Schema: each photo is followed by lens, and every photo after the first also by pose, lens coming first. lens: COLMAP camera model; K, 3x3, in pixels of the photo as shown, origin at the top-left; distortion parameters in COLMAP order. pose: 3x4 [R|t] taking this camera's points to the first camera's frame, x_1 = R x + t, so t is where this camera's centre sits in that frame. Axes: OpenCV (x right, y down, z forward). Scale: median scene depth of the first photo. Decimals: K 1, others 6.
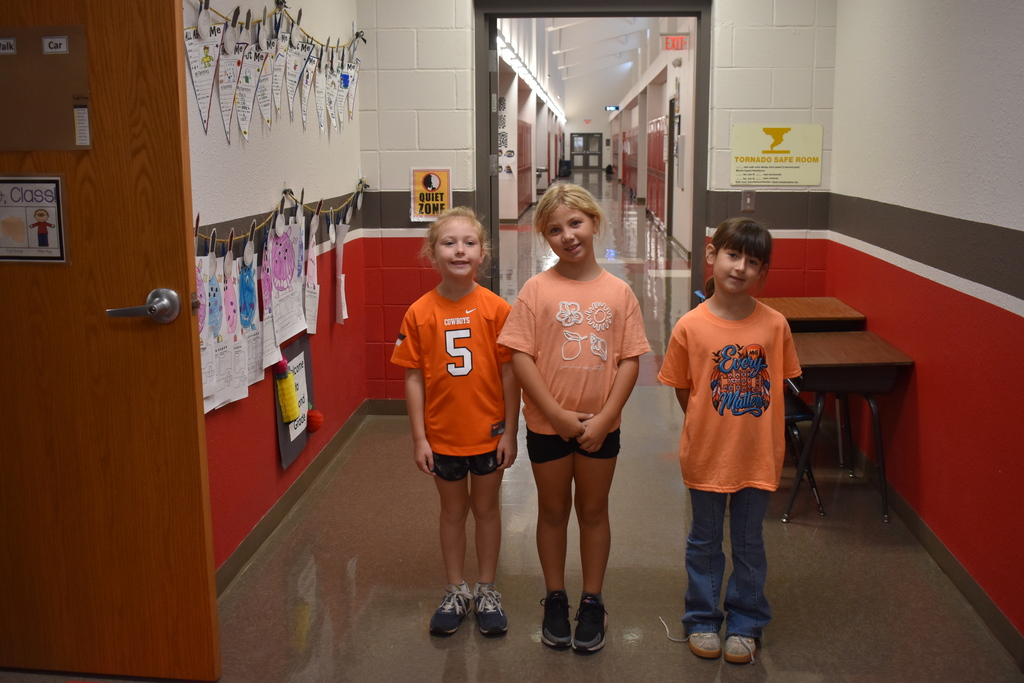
lens RADIAL K [[1042.4, 0, 516.6], [0, 1042.4, 339.0], [0, 0, 1]] dist [-0.065888, 0.000000]
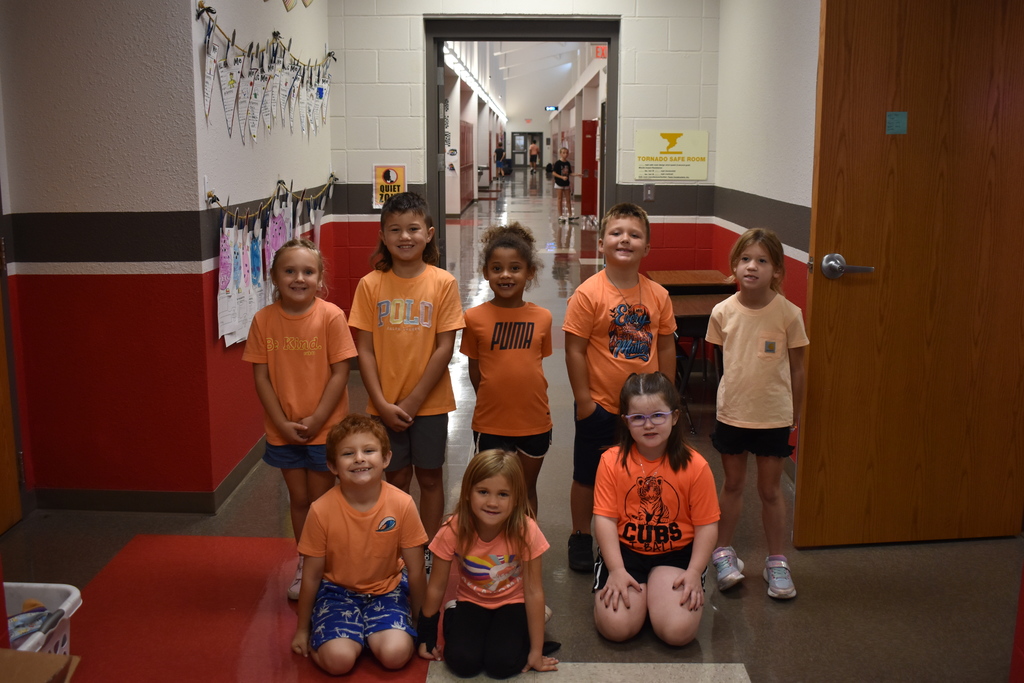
lens RADIAL K [[1042.4, 0, 511.3], [0, 1042.4, 338.7], [0, 0, 1]] dist [-0.065888, 0.000000]
pose [[0.998735, -0.002331, 0.050229, -0.002194], [0.002265, 0.999996, 0.001377, 0.038483], [-0.050232, -0.001261, 0.998737, -0.224593]]
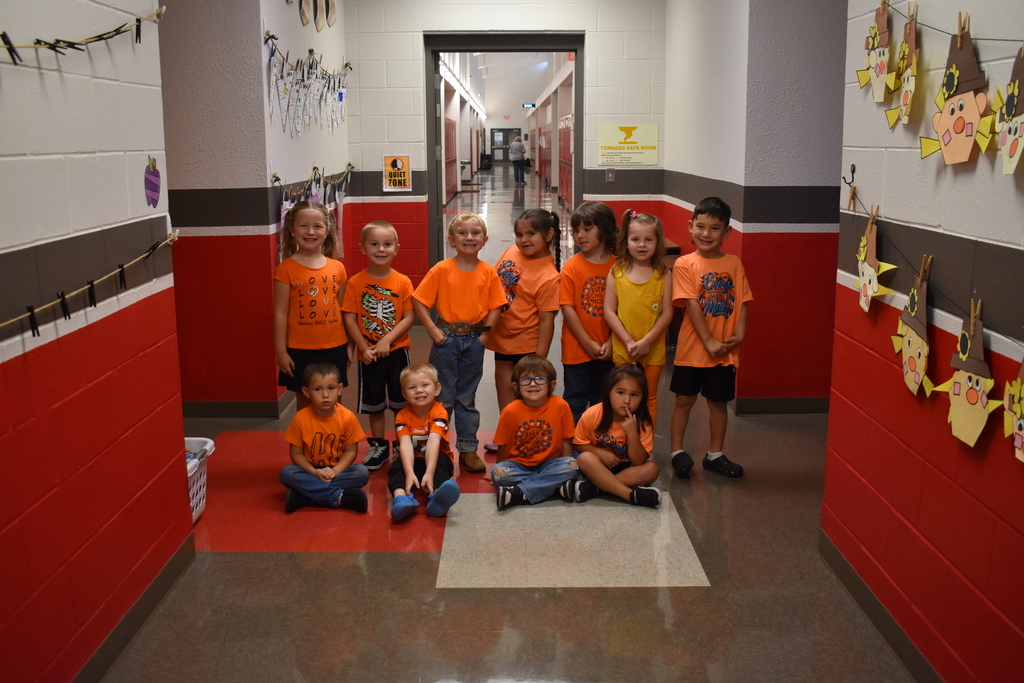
lens RADIAL K [[1020.5, 0, 507.6], [0, 1020.5, 342.5], [0, 0, 1]] dist [-0.072462, 0.000000]
pose [[0.997756, -0.015931, 0.065037, -0.024316], [0.015144, 0.999806, 0.012587, 0.087844], [-0.065225, -0.011574, 0.997803, -0.463217]]
